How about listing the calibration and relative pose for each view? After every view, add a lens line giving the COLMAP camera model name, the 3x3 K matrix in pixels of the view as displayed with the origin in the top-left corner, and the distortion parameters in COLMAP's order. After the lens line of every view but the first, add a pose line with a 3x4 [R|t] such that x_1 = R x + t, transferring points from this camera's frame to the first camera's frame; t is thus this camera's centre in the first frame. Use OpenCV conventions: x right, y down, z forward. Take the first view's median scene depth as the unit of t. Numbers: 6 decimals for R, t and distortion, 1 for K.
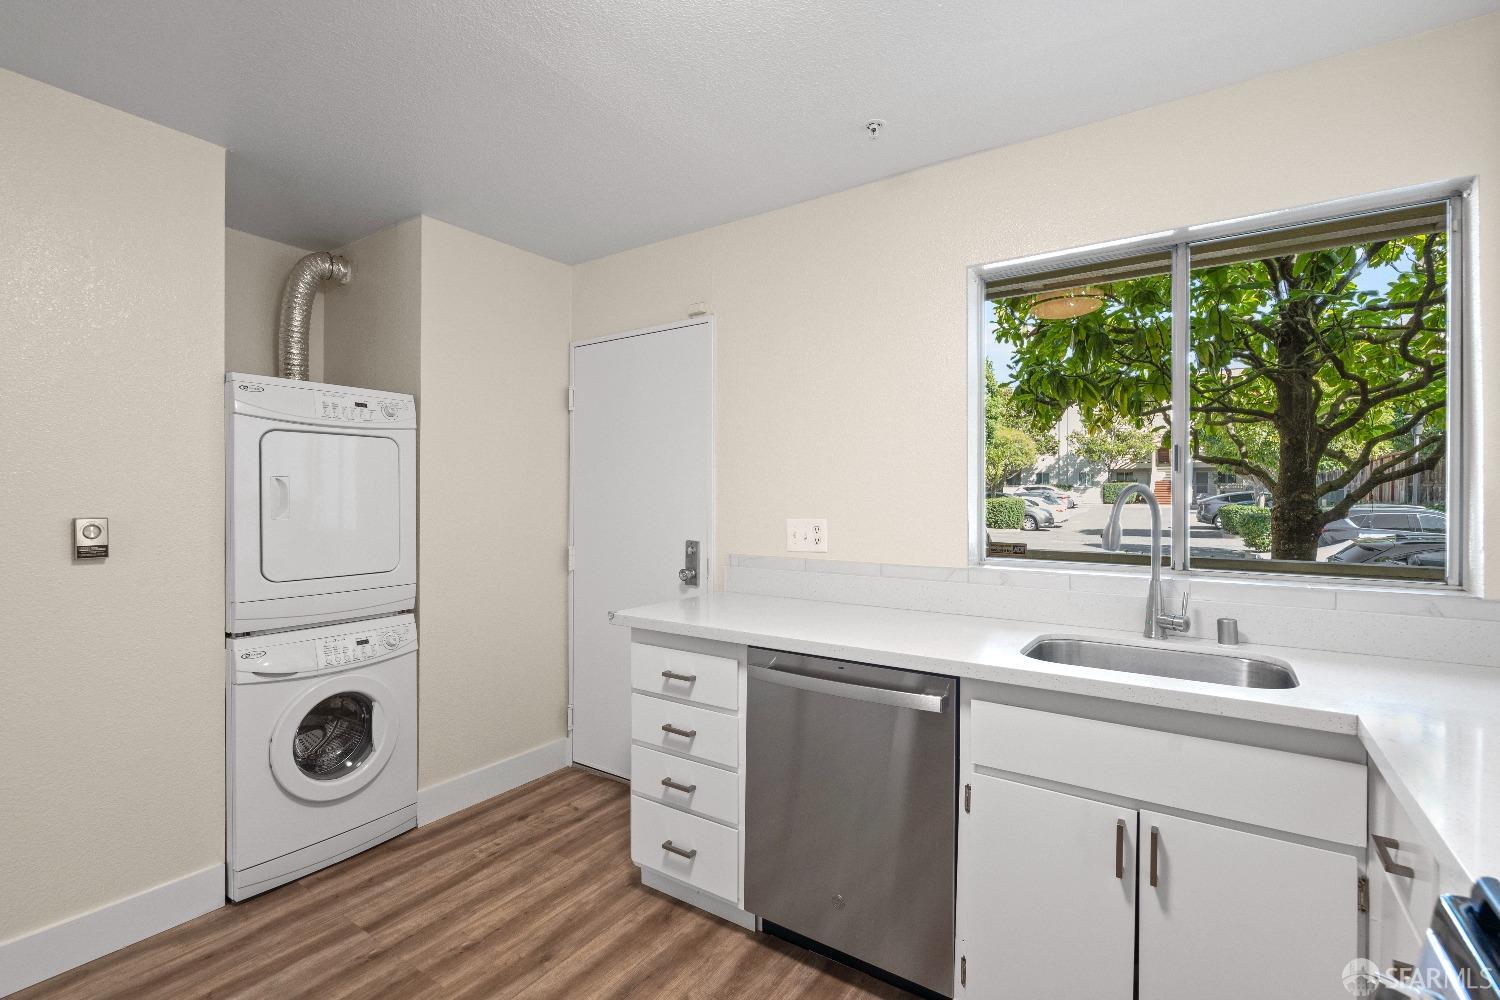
lens RADIAL K [[679.7, 0, 741.3], [0, 679.7, 506.4], [0, 0, 1]] dist [-0.001061, 0.000071]
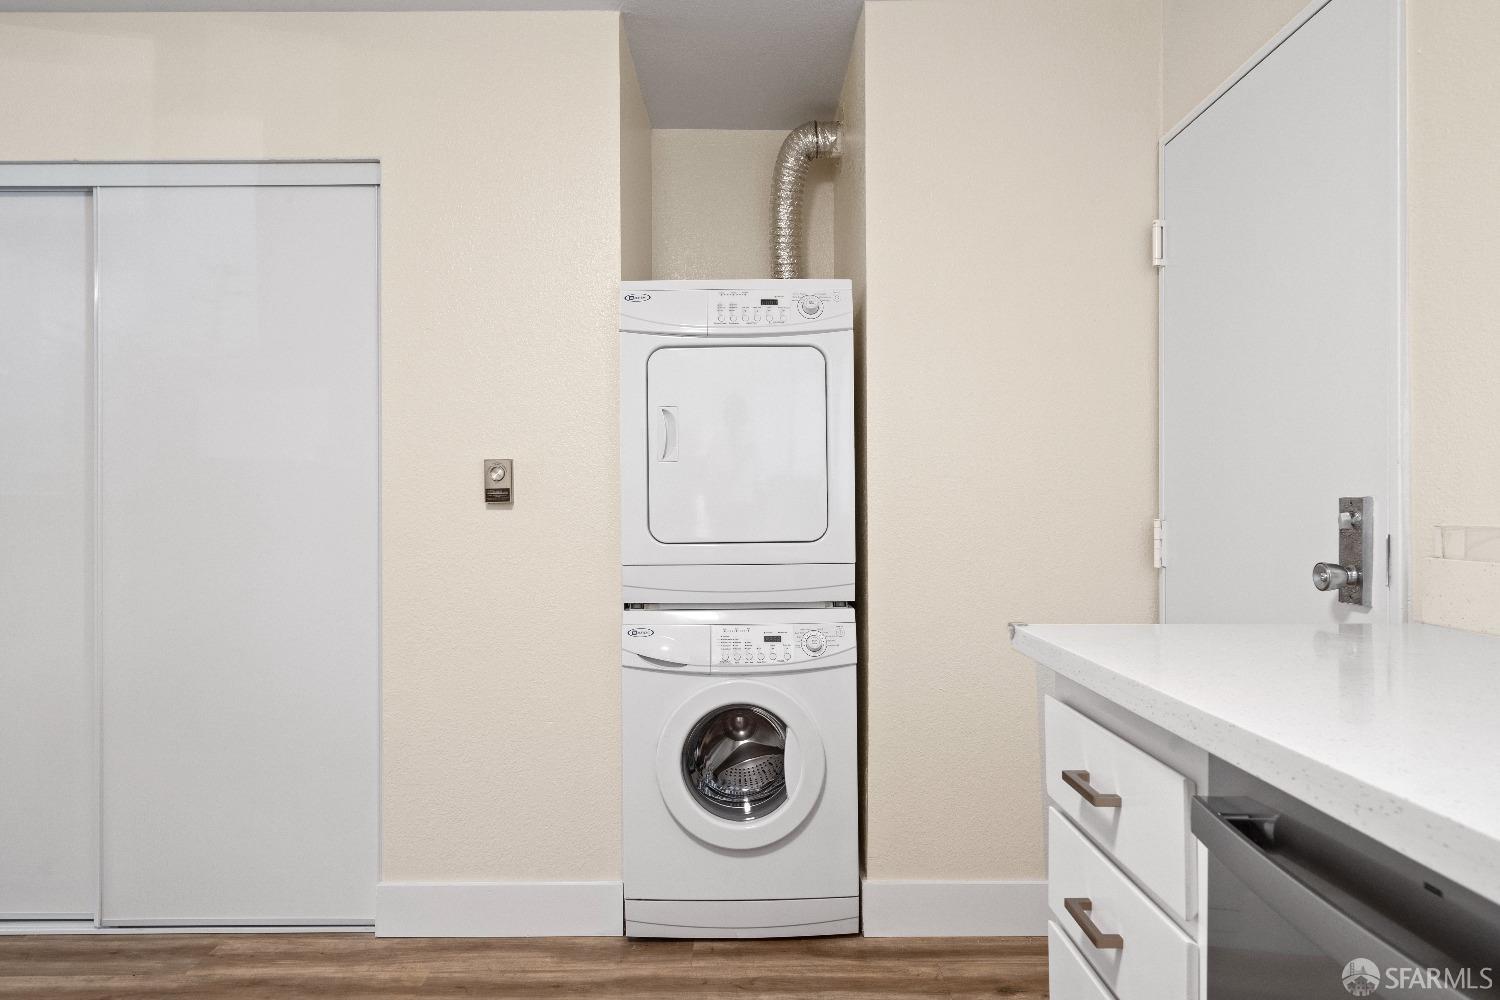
lens RADIAL K [[920.5, 0, 740.3], [0, 920.5, 507.9], [0, 0, 1]] dist [0.000413, 0.002761]
pose [[0.566340, -0.005641, -0.824153, 0.212456], [-0.001072, 0.999971, -0.007581, 0.072925], [0.824171, 0.005177, 0.566317, 0.438006]]
